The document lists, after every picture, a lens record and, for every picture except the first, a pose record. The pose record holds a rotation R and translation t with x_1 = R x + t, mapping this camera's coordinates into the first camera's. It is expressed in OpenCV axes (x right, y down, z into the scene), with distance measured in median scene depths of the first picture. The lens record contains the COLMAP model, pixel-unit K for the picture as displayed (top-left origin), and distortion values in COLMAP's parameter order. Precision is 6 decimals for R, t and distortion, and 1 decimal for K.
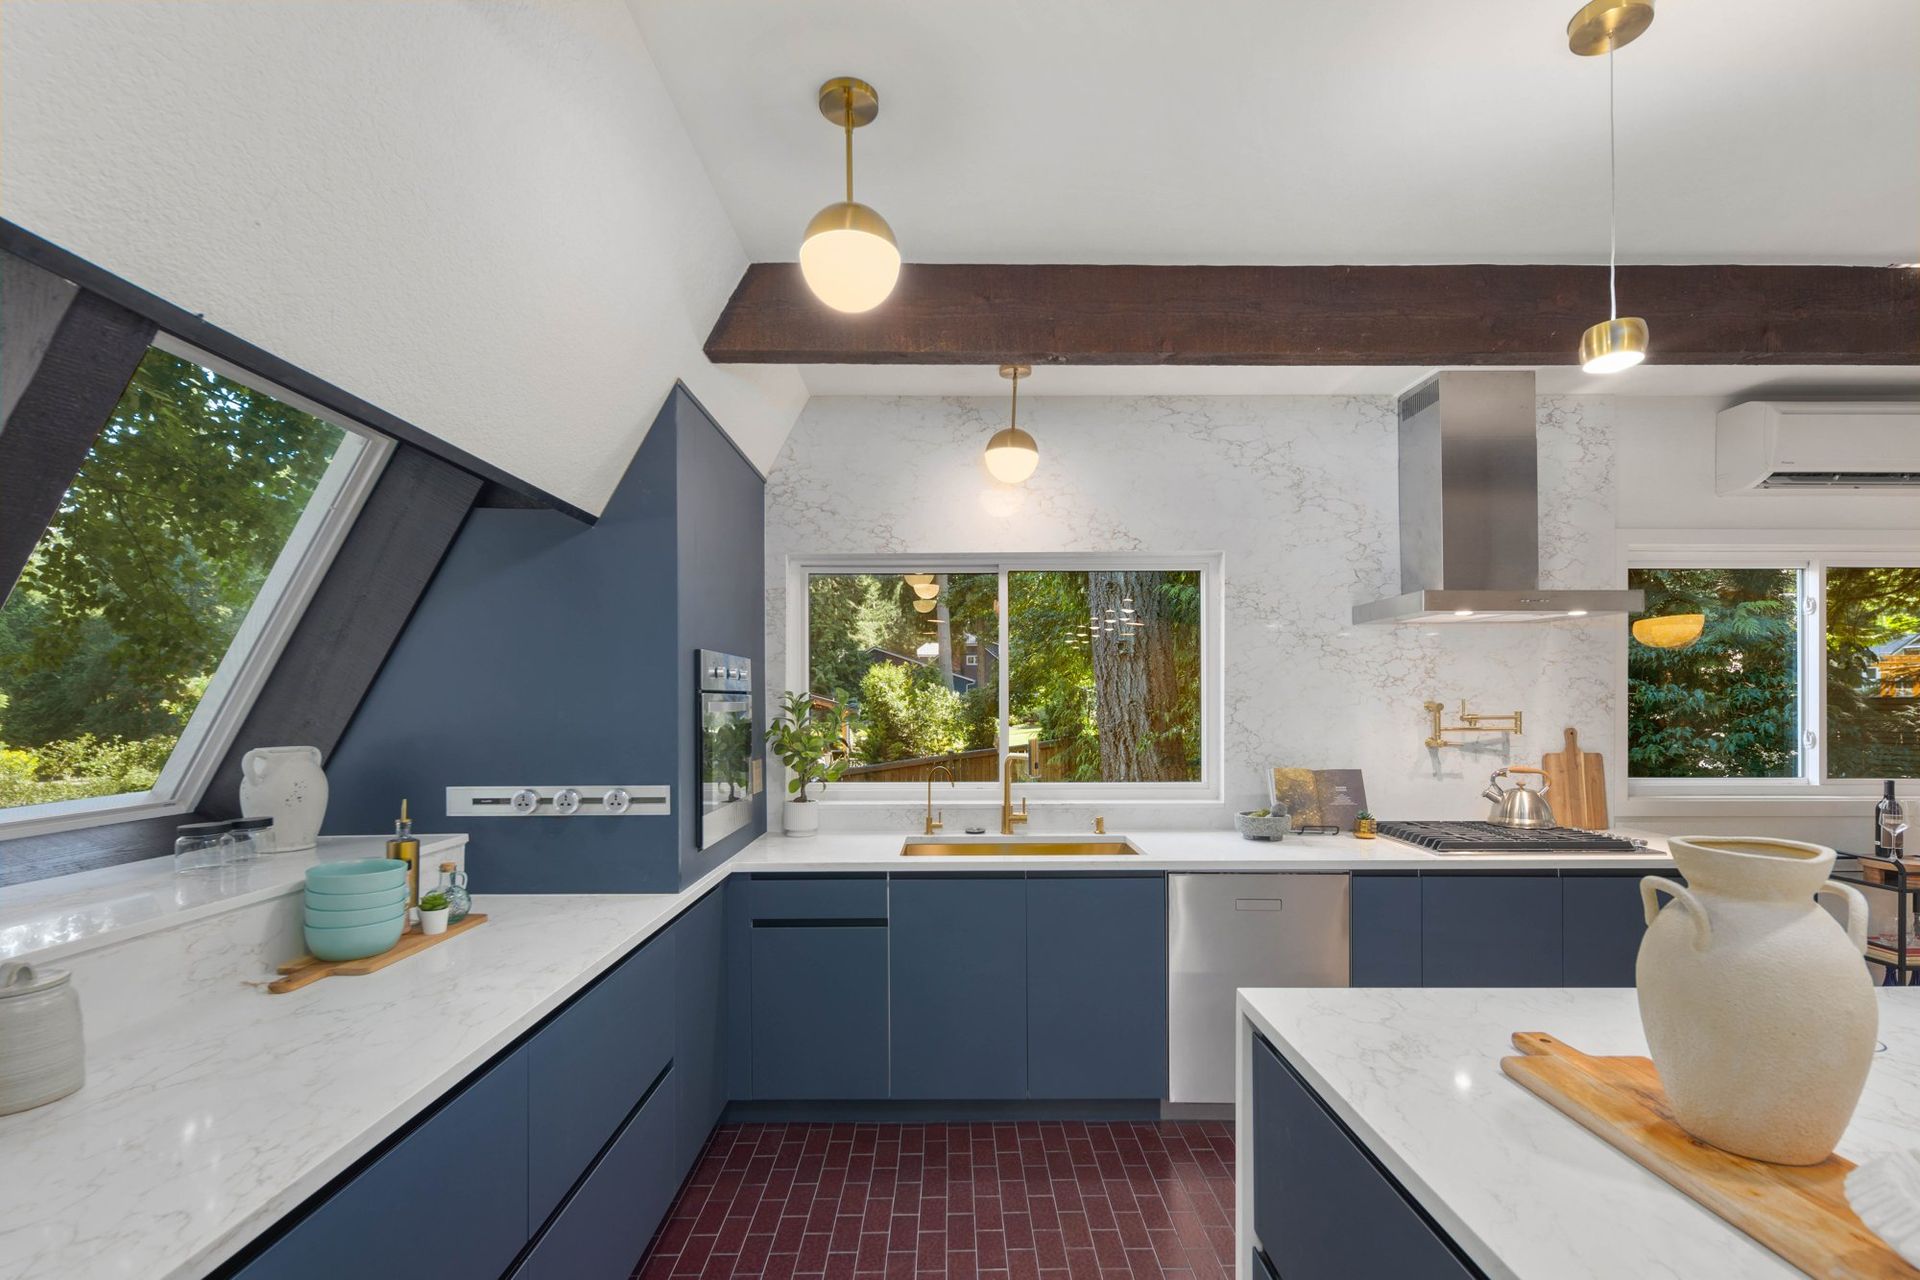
lens RADIAL K [[849.6, 0, 961.0], [0, 849.6, 699.9], [0, 0, 1]] dist [-0.000795, -0.000098]
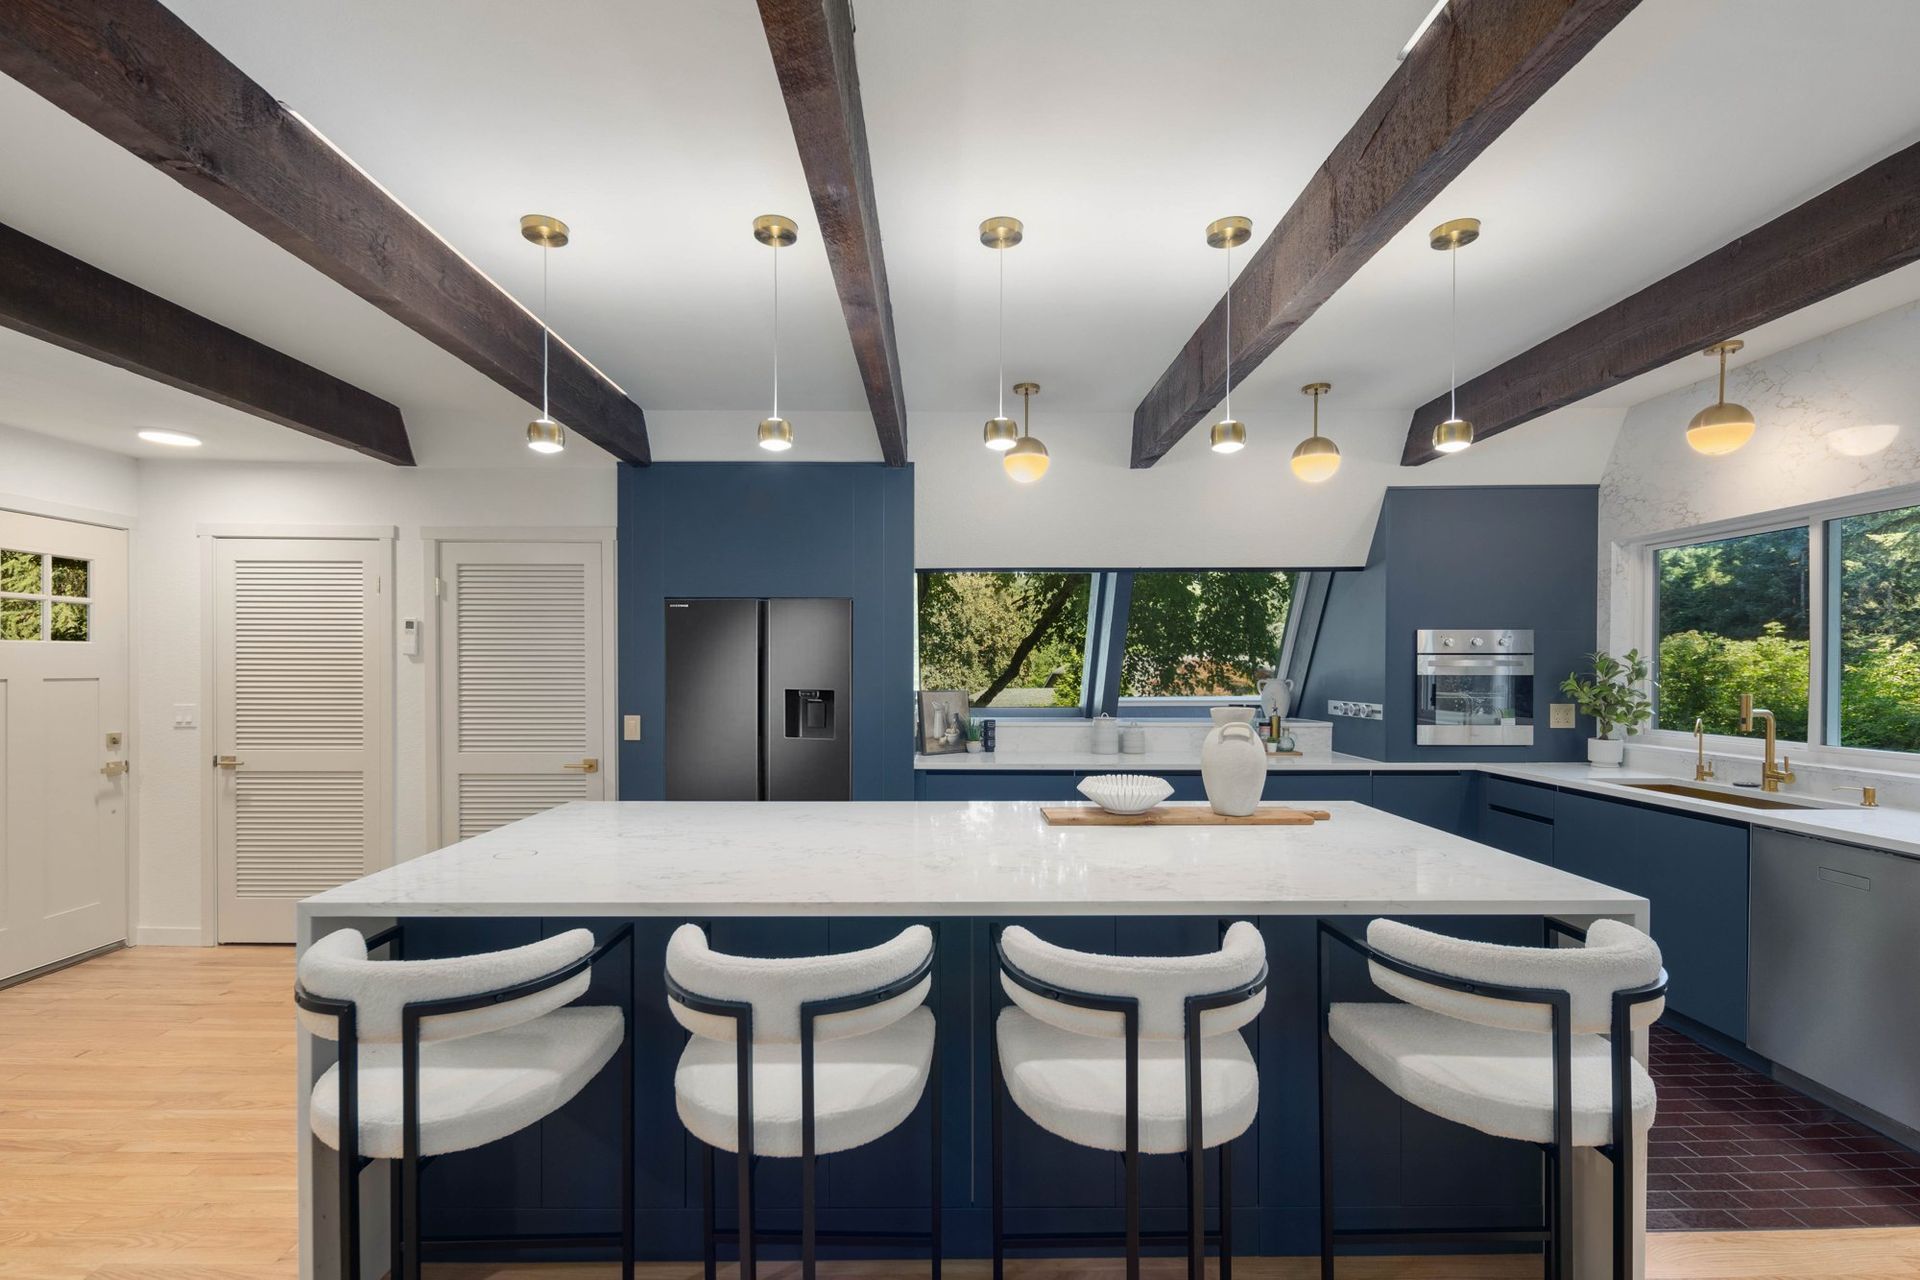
lens RADIAL K [[849.6, 0, 959.0], [0, 849.6, 657.6], [0, 0, 1]] dist [-0.000795, -0.000098]
pose [[0.003090, -0.006430, -0.999975, 1.057139], [0.001028, 0.999979, -0.006426, 0.005563], [0.999995, -0.001008, 0.003096, 0.040180]]
